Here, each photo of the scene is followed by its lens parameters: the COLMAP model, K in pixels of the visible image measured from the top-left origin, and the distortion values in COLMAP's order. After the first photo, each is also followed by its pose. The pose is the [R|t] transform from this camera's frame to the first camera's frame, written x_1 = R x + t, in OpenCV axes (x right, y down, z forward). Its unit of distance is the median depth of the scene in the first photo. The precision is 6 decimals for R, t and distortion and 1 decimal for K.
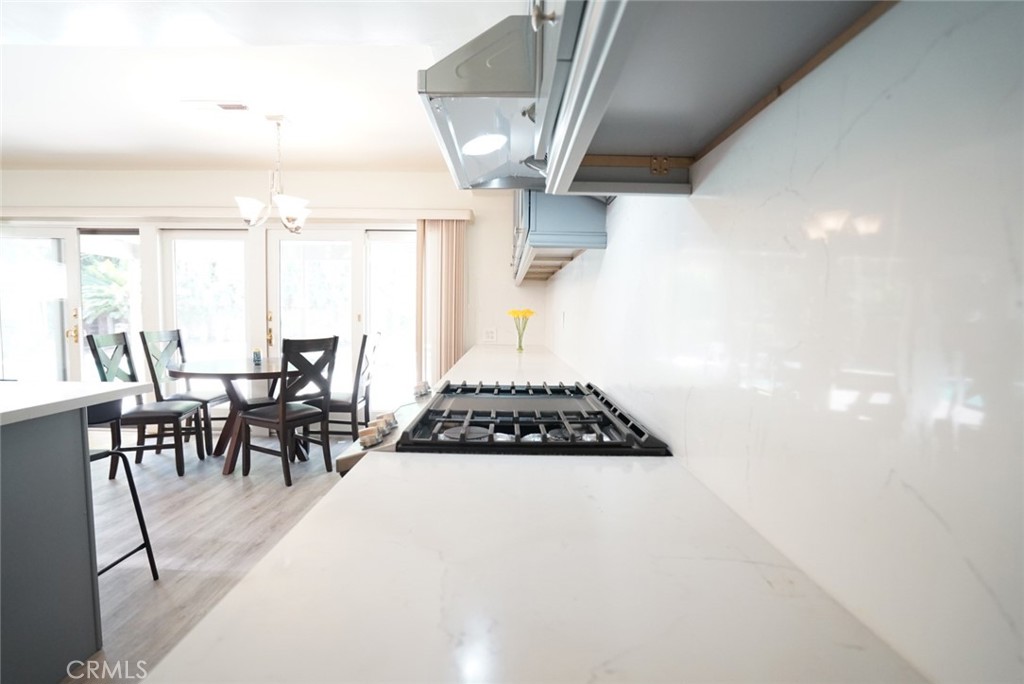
lens RADIAL K [[467.7, 0, 511.4], [0, 467.7, 344.5], [0, 0, 1]] dist [-0.055342, 0.018828]
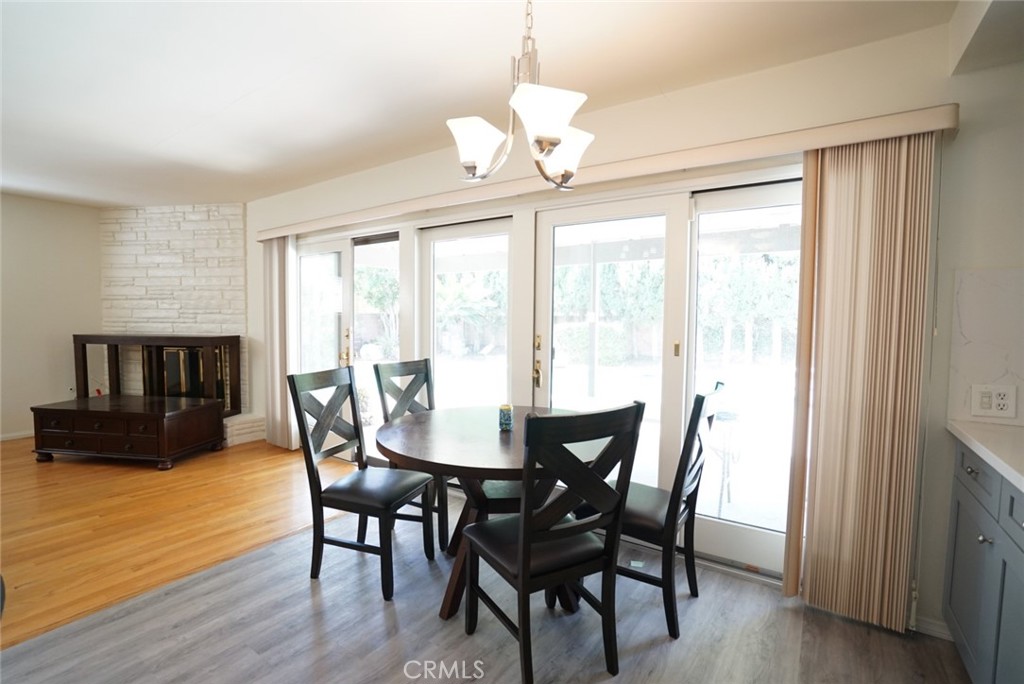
lens RADIAL K [[467.7, 0, 511.4], [0, 467.7, 344.5], [0, 0, 1]] dist [-0.055342, 0.018828]
pose [[0.821058, 0.025034, -0.570296, -0.177127], [-0.033741, 0.999420, -0.004706, -0.055852], [0.569847, 0.023107, 0.821426, 0.440140]]
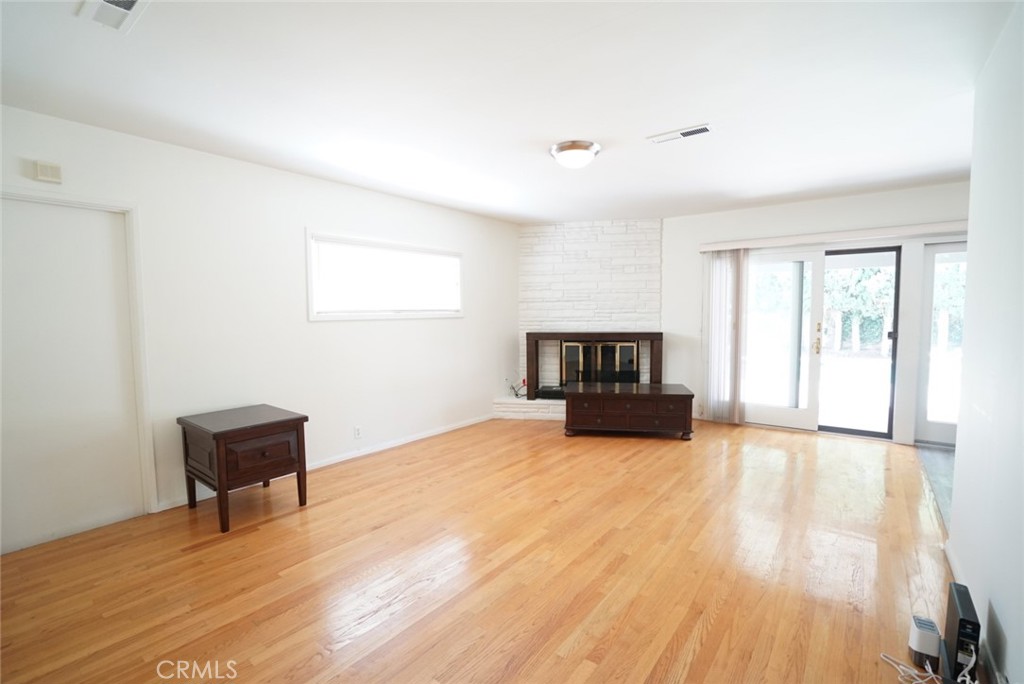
lens RADIAL K [[467.7, 0, 511.4], [0, 467.7, 344.5], [0, 0, 1]] dist [-0.055342, 0.018828]
pose [[0.786645, 0.020363, -0.617070, -0.890569], [-0.017587, 0.999789, 0.010572, -0.027405], [0.617155, 0.002536, 0.786837, -0.361844]]
